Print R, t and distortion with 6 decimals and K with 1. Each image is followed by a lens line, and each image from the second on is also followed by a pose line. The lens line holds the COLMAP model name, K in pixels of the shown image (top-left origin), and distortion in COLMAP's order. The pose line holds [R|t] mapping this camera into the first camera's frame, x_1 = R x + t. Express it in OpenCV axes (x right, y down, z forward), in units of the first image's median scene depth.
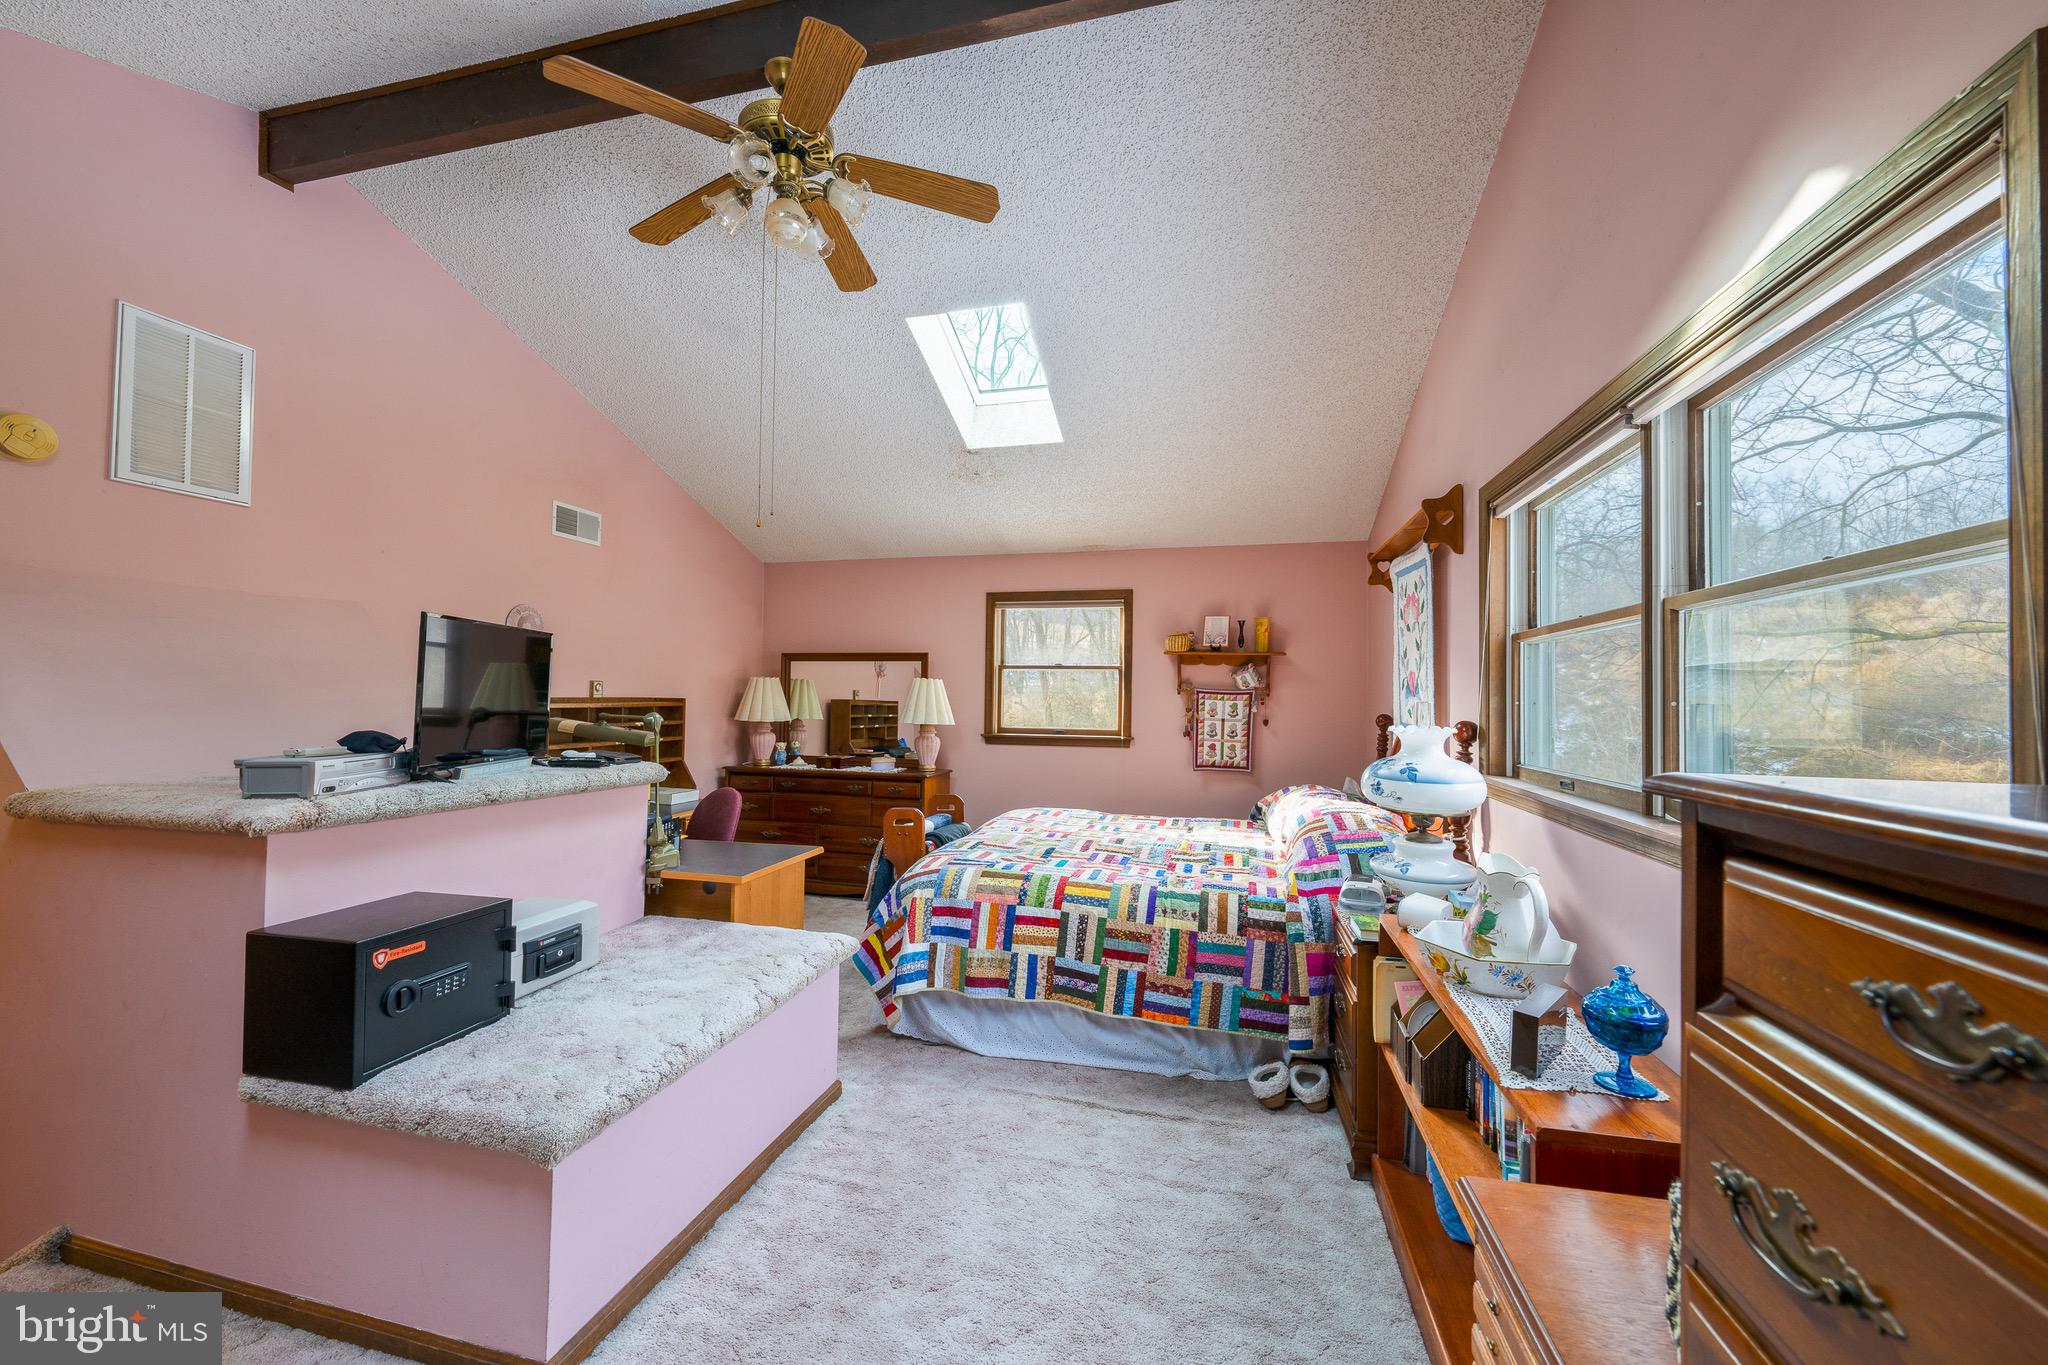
lens RADIAL K [[787.5, 0, 1024.0], [0, 787.5, 682.5], [0, 0, 1]] dist [-0.000575, -0.000055]
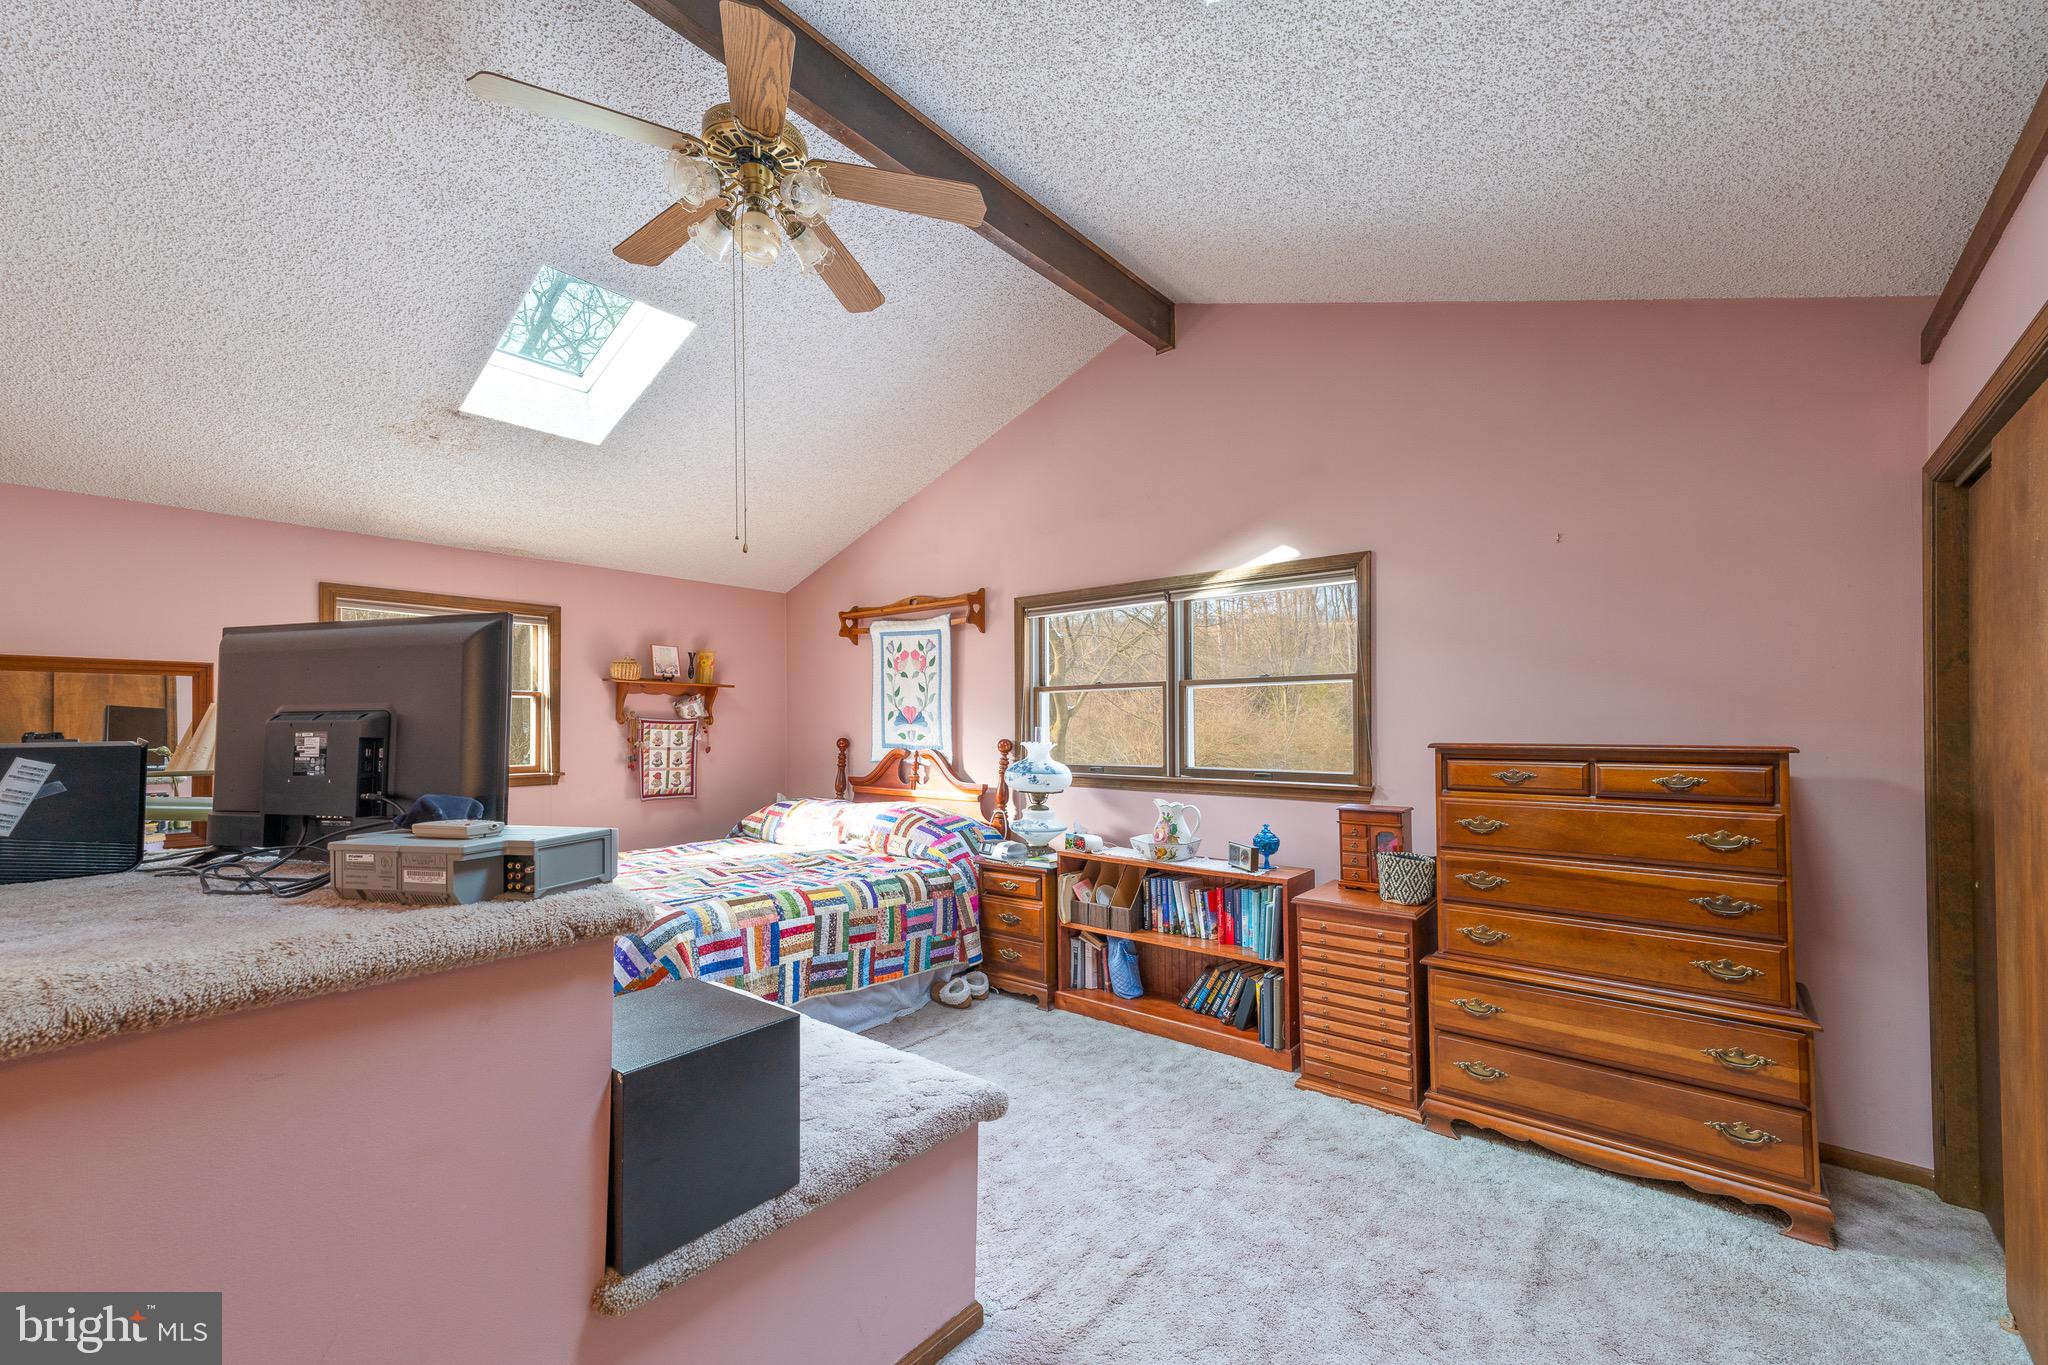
lens RADIAL K [[802.9, 0, 1044.1], [0, 802.9, 717.6], [0, 0, 1]] dist [0.019820, -0.000044]
pose [[0.432452, -0.001883, 0.901655, -0.854372], [-0.008091, 0.999949, 0.005970, -0.005007], [-0.901621, -0.009877, 0.432415, 0.203094]]
